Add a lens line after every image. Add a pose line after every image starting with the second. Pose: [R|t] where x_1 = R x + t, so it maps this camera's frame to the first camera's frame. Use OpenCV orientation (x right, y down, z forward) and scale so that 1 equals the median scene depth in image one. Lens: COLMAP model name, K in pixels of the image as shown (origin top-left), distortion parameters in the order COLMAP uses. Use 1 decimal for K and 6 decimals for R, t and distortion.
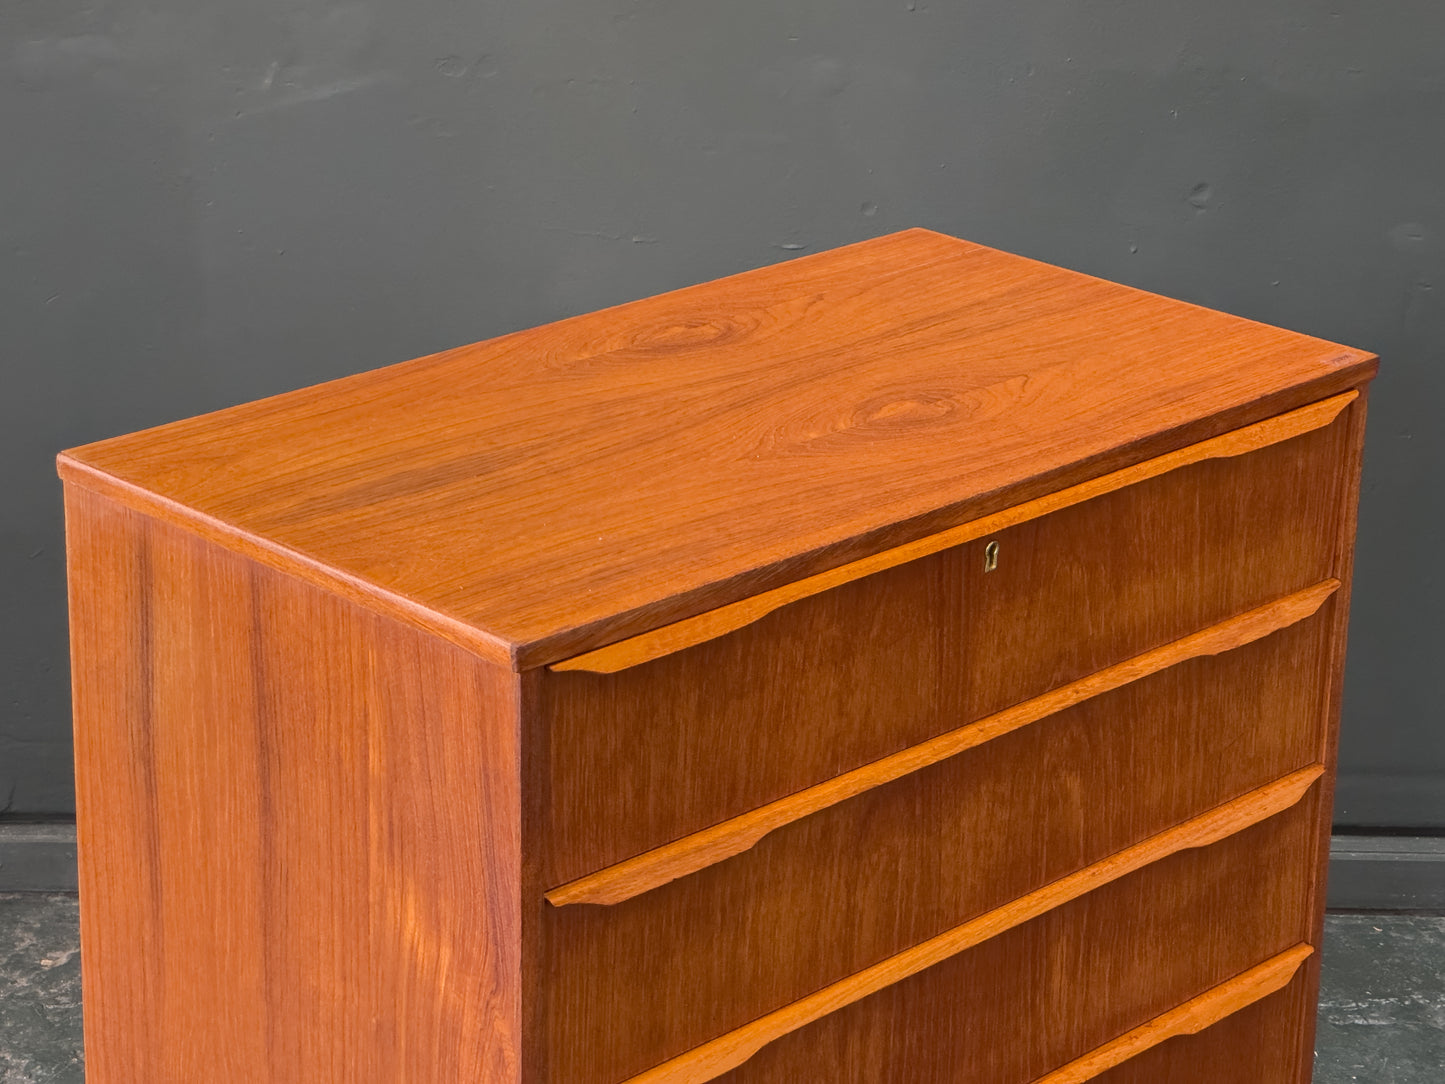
lens RADIAL K [[3475.8, 0, 745.8], [0, 3475.8, 564.7], [0, 0, 1]] dist [-0.062417, 5.463213]
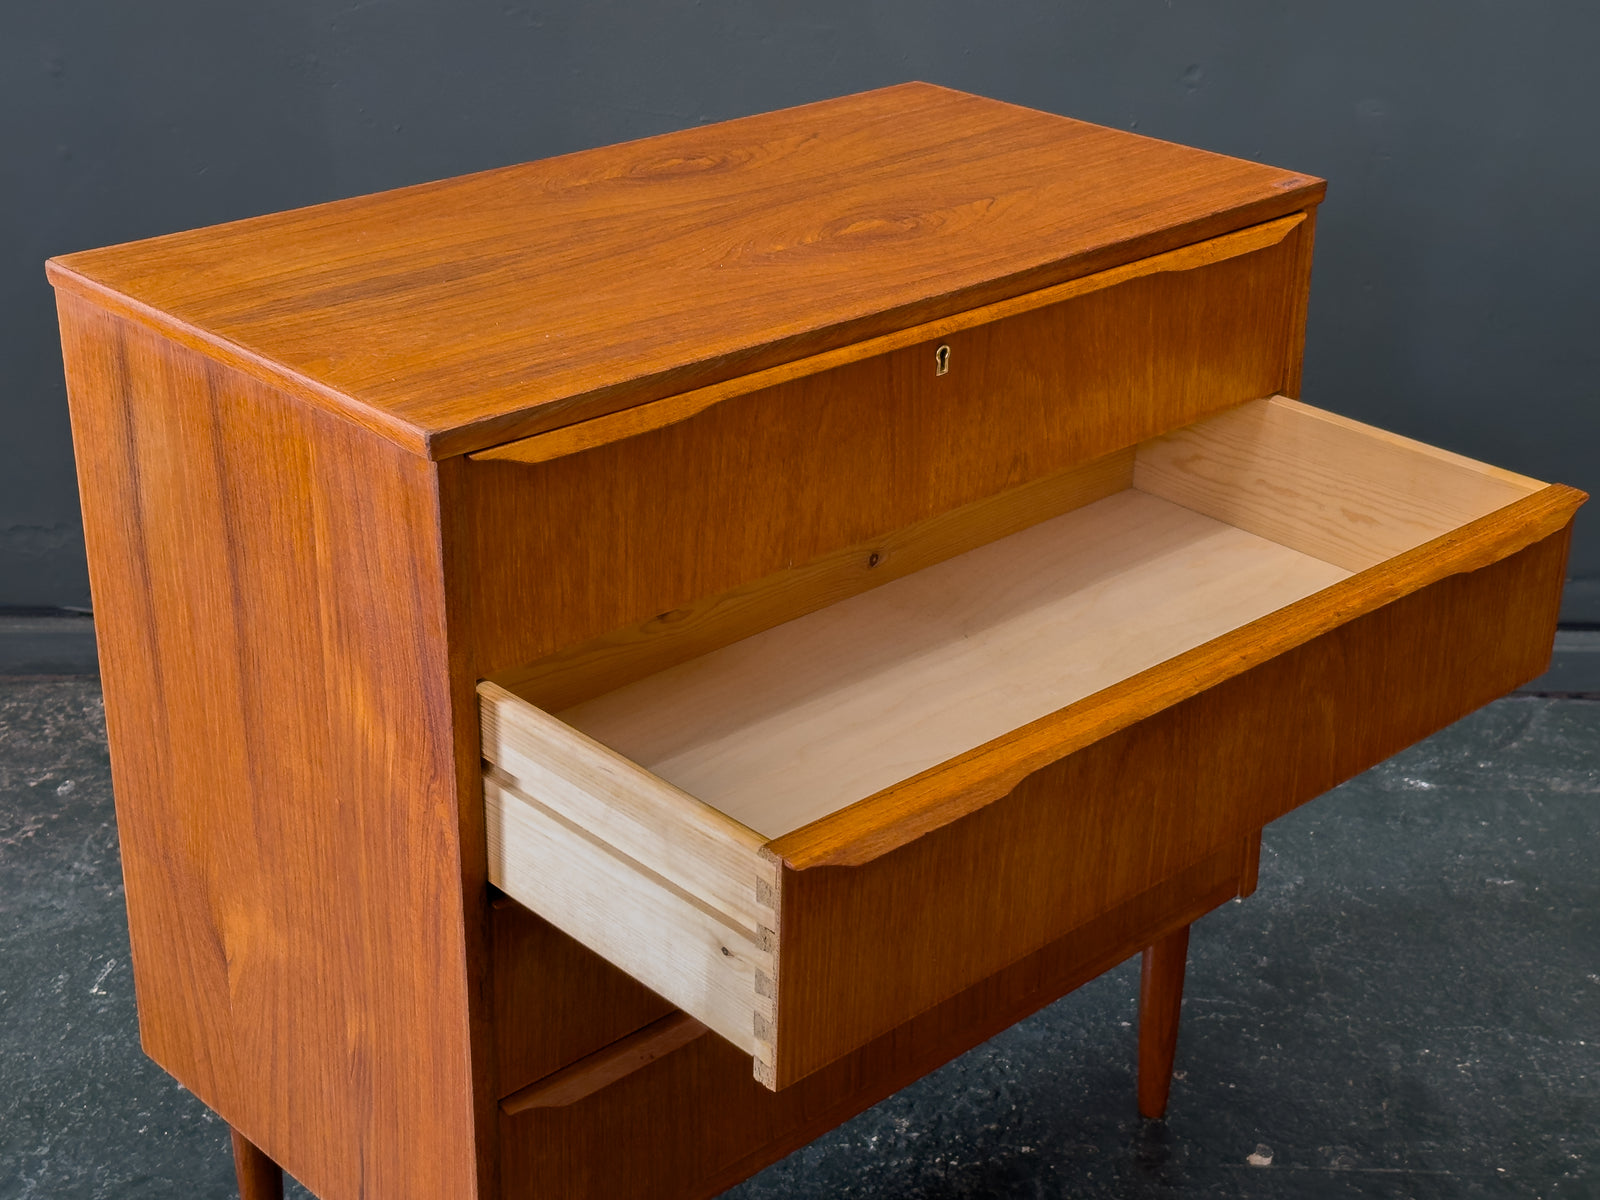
lens RADIAL K [[2417.7, 0, 844.9], [0, 2417.7, 596.9], [0, 0, 1]] dist [0.128117, 0.019536]
pose [[0.999341, -0.000003, -0.036290, 0.067879], [0.002242, 0.998095, 0.061650, 0.023888], [0.036220, -0.061691, 0.997438, 0.268948]]
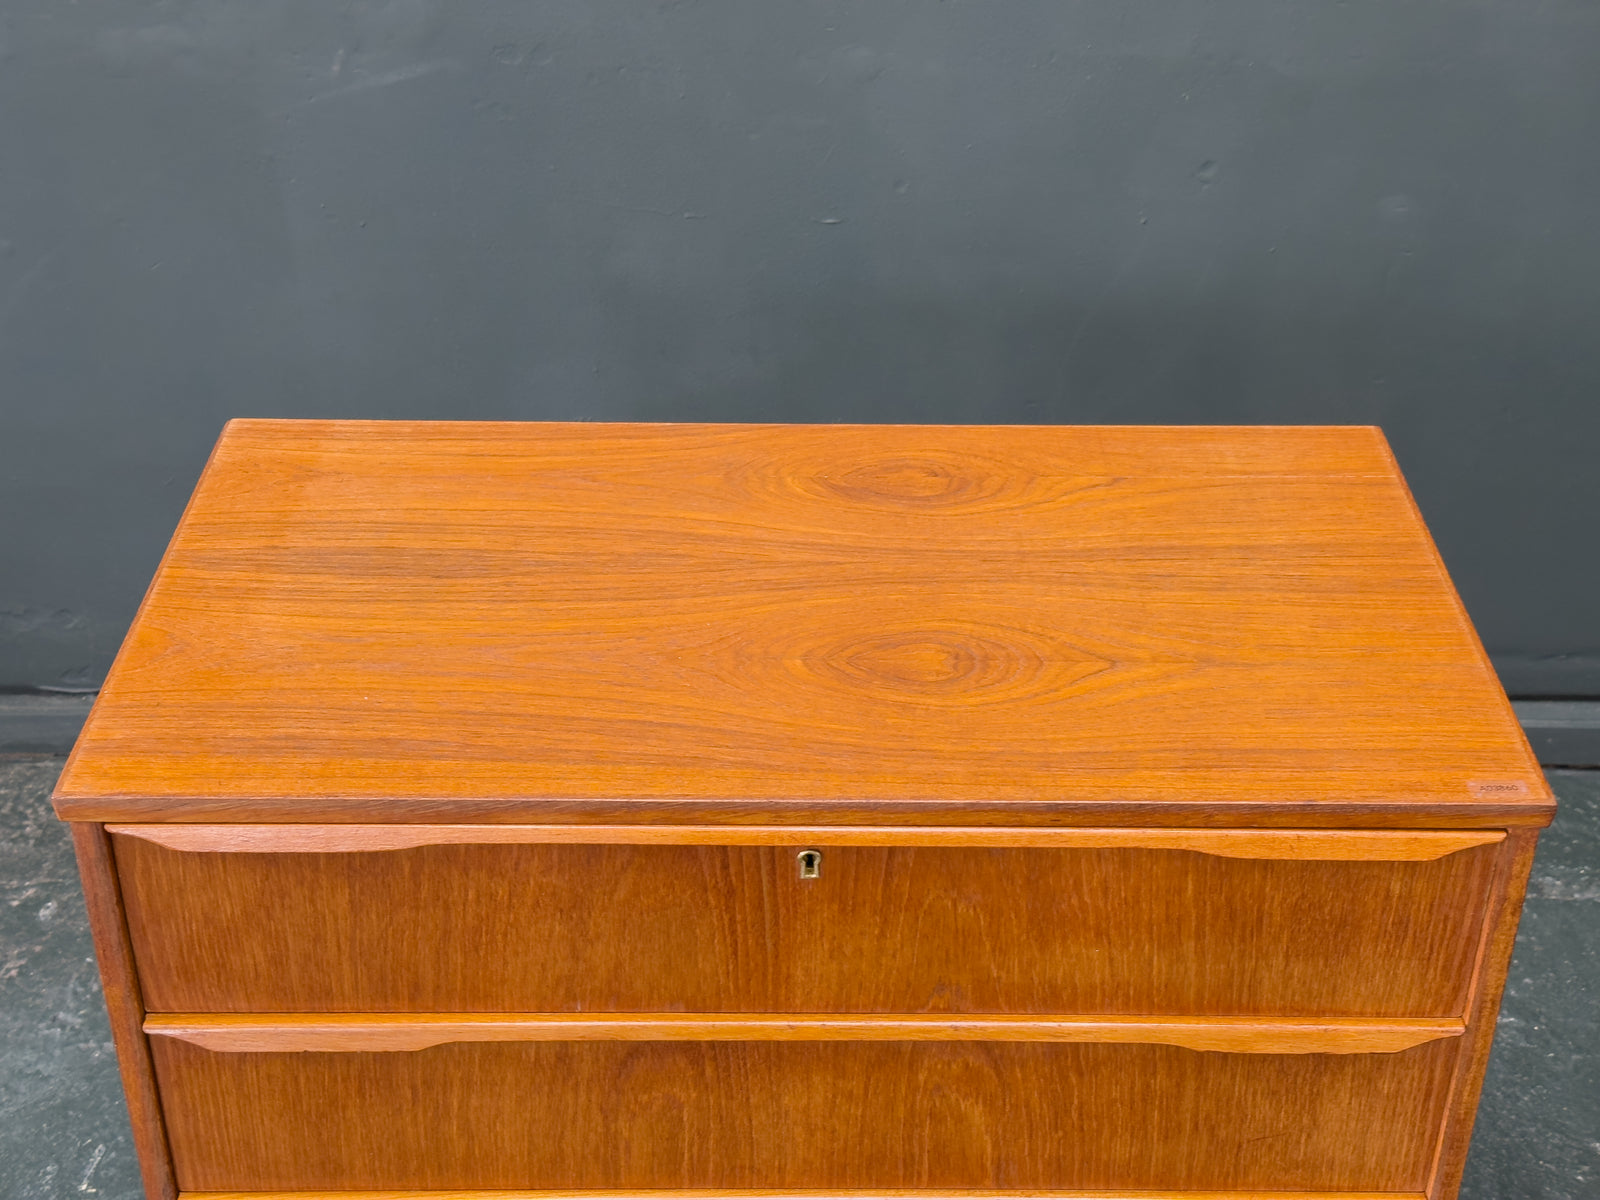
lens RADIAL K [[2281.2, 0, 828.1], [0, 2281.2, 637.4], [0, 0, 1]] dist [0.180788, -0.306680]
pose [[0.711956, 0.372274, -0.595425, 0.401074], [-0.246744, 0.926466, 0.284215, -0.223752], [0.657447, -0.055431, 0.751459, 0.569378]]
